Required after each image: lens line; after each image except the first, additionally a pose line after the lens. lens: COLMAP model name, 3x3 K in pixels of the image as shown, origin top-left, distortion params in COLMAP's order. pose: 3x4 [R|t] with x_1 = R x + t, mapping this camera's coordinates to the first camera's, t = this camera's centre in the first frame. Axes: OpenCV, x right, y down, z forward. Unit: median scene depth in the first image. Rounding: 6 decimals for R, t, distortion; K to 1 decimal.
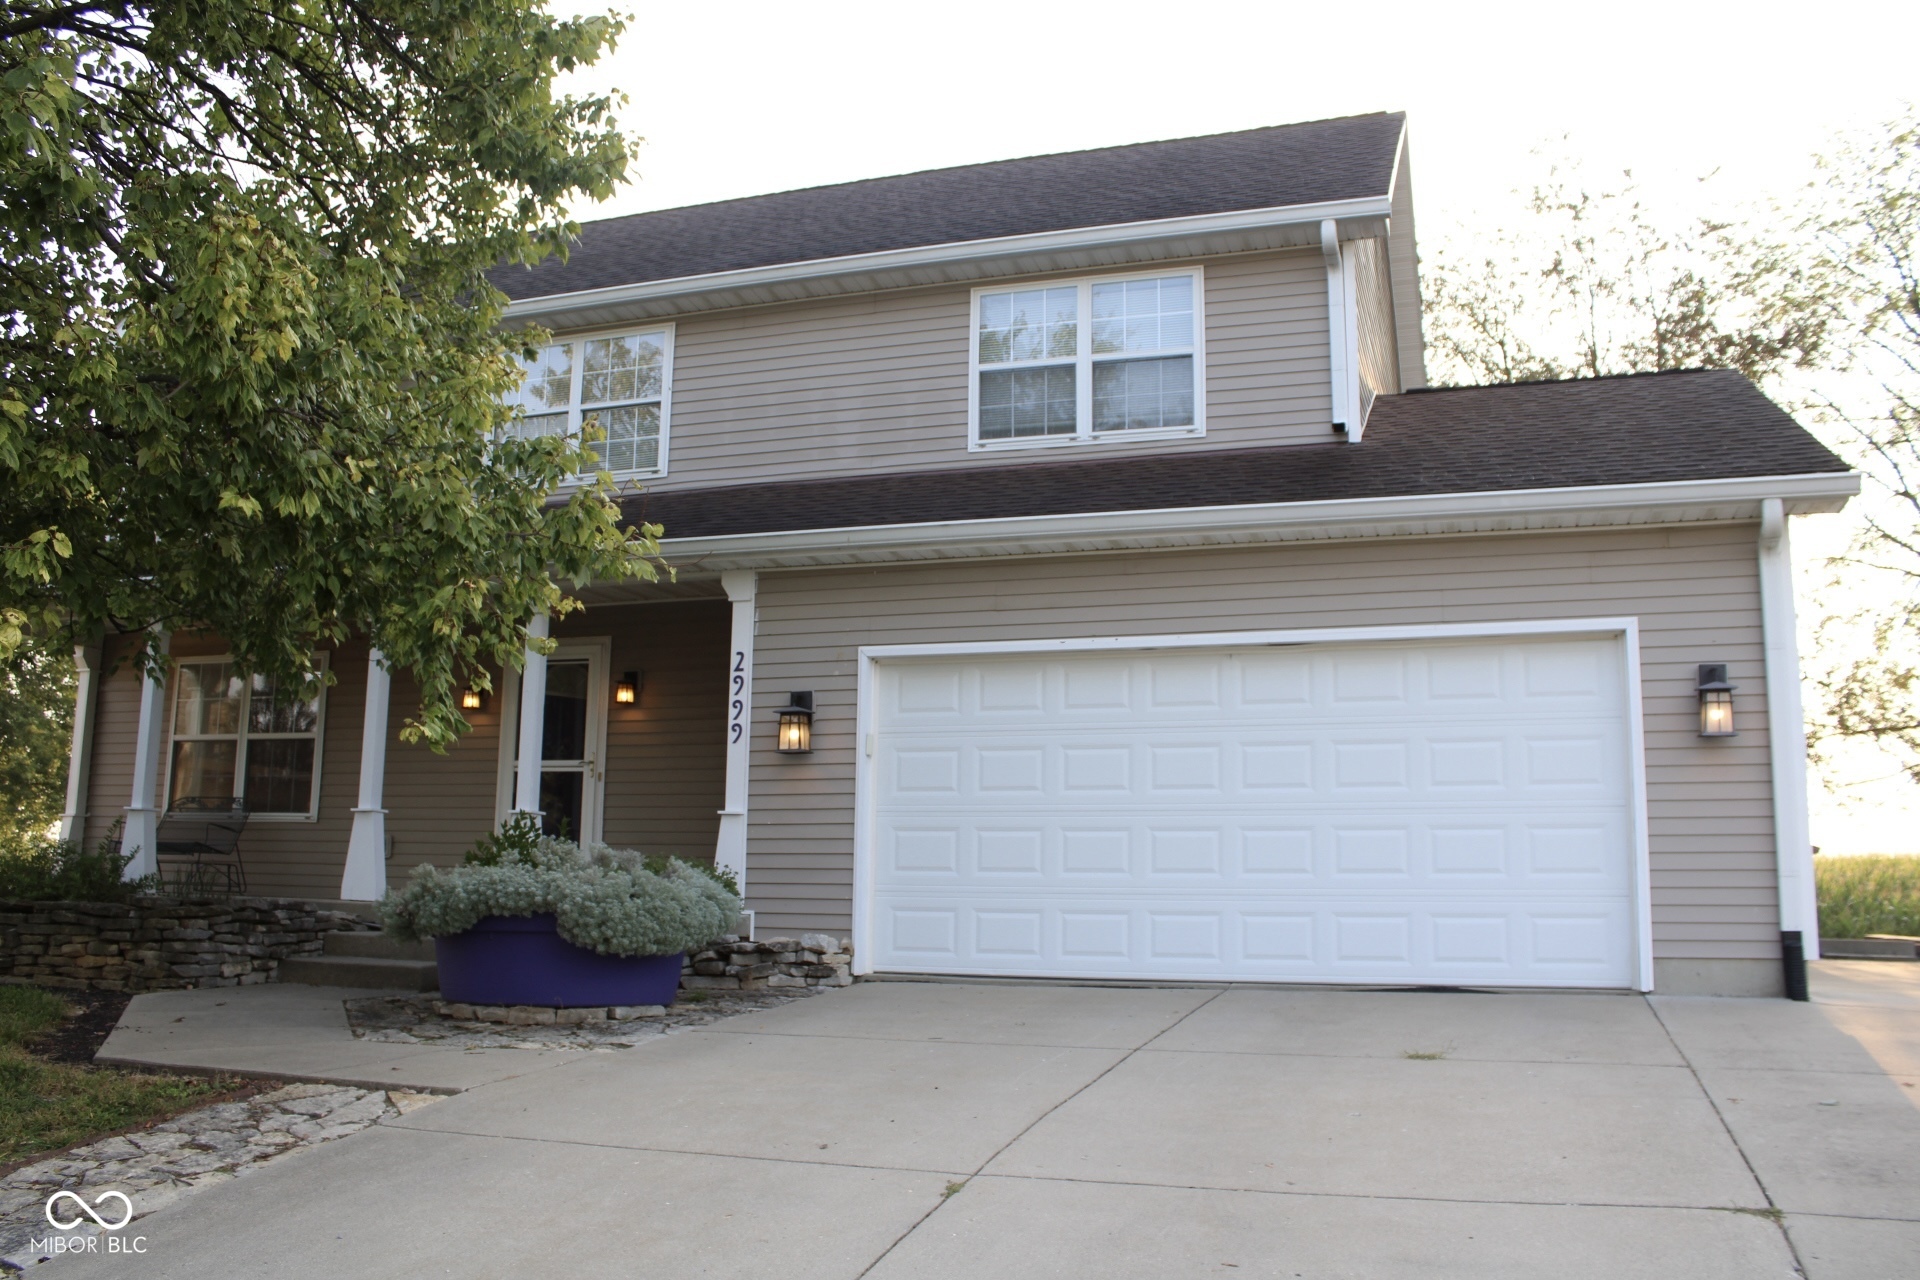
lens RADIAL K [[1675.0, 0, 960.0], [0, 1675.0, 640.0], [0, 0, 1]] dist [-0.173467, 0.176344]
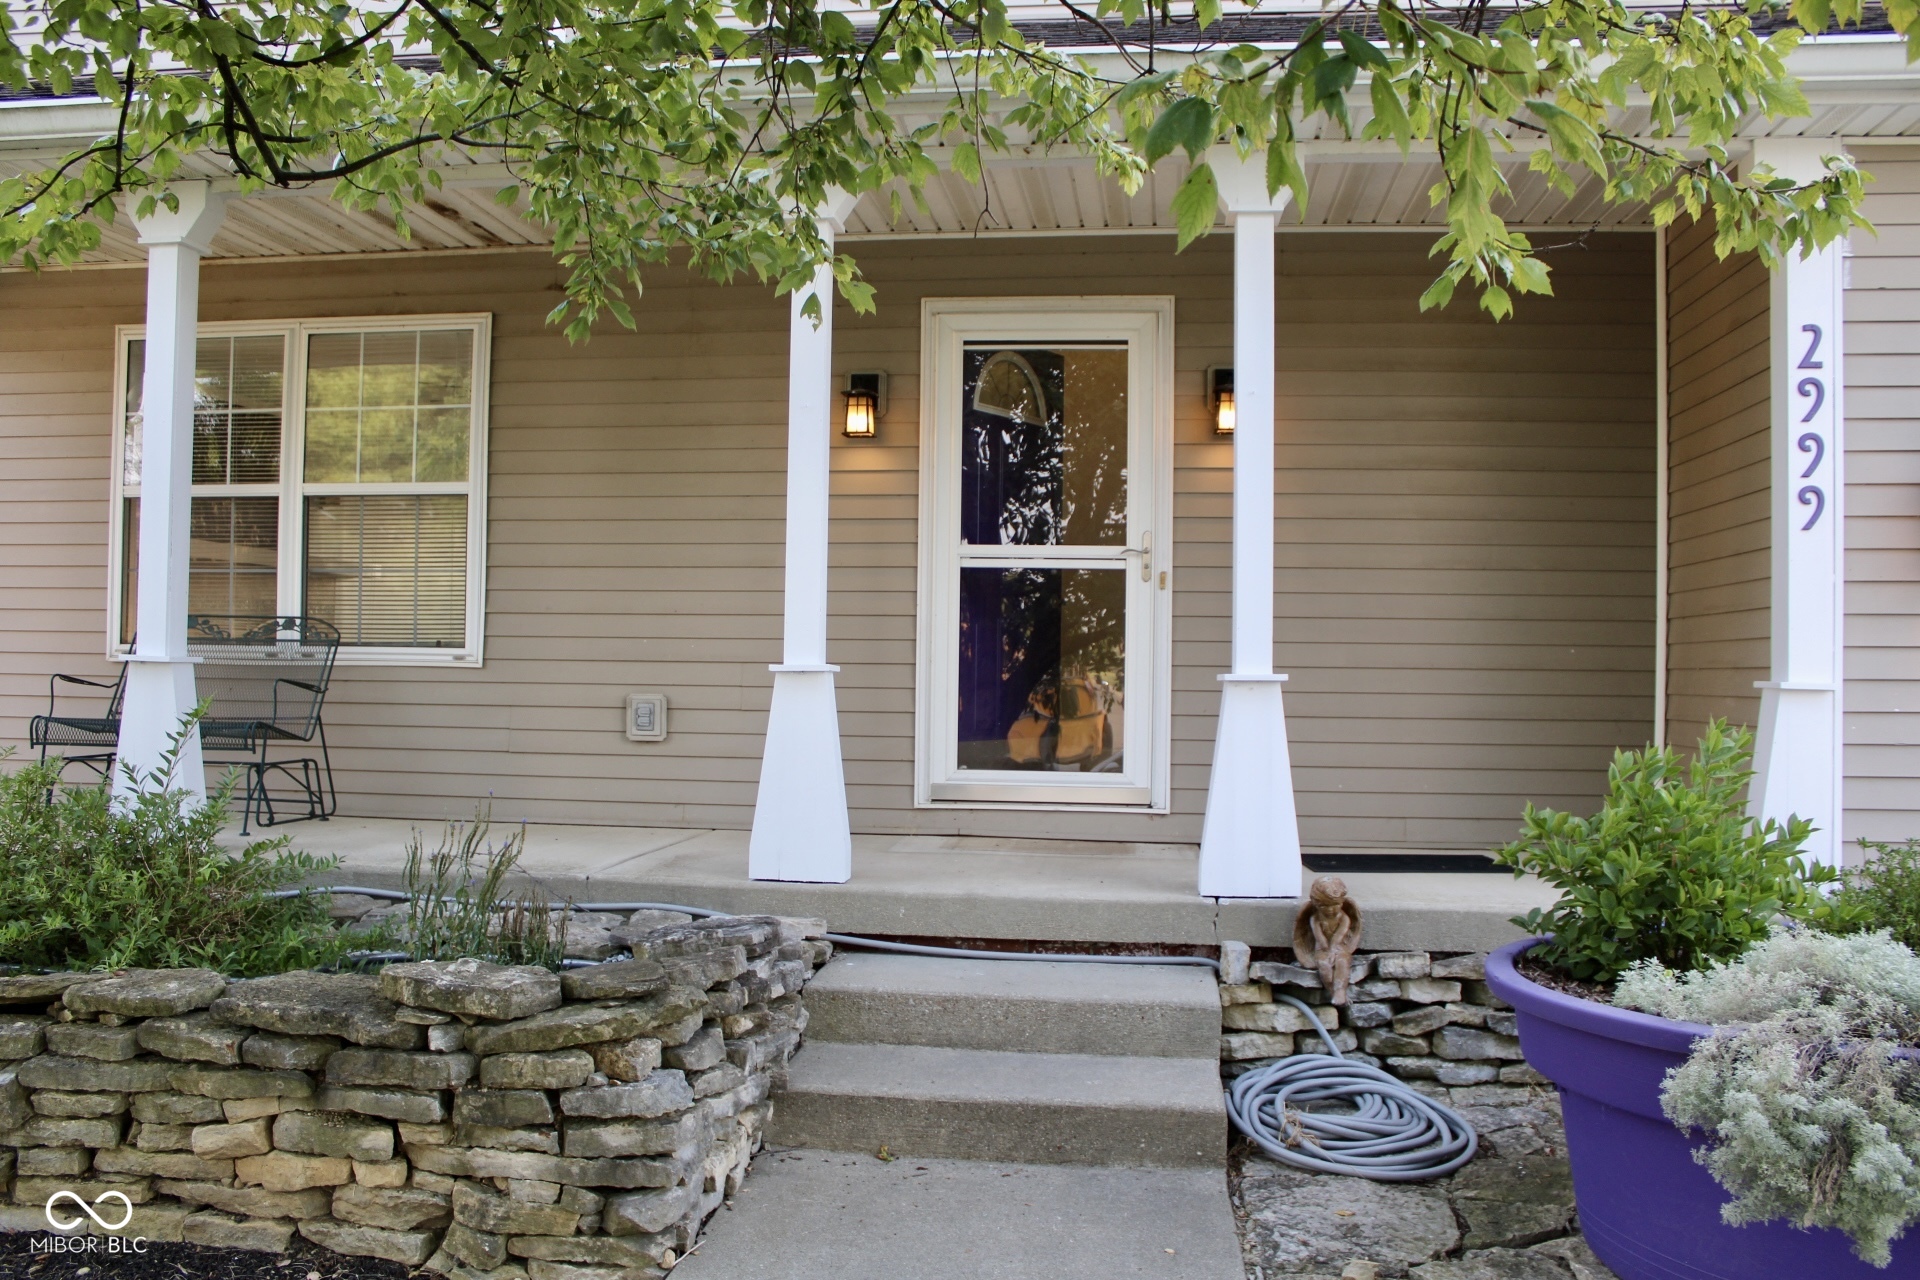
lens RADIAL K [[1675.0, 0, 960.0], [0, 1675.0, 640.0], [0, 0, 1]] dist [-0.173467, 0.176344]
pose [[0.977262, -0.000236, 0.212036, -0.469625], [-0.031190, 0.988961, 0.144853, 0.036974], [-0.209730, -0.148173, 0.966467, 0.655327]]
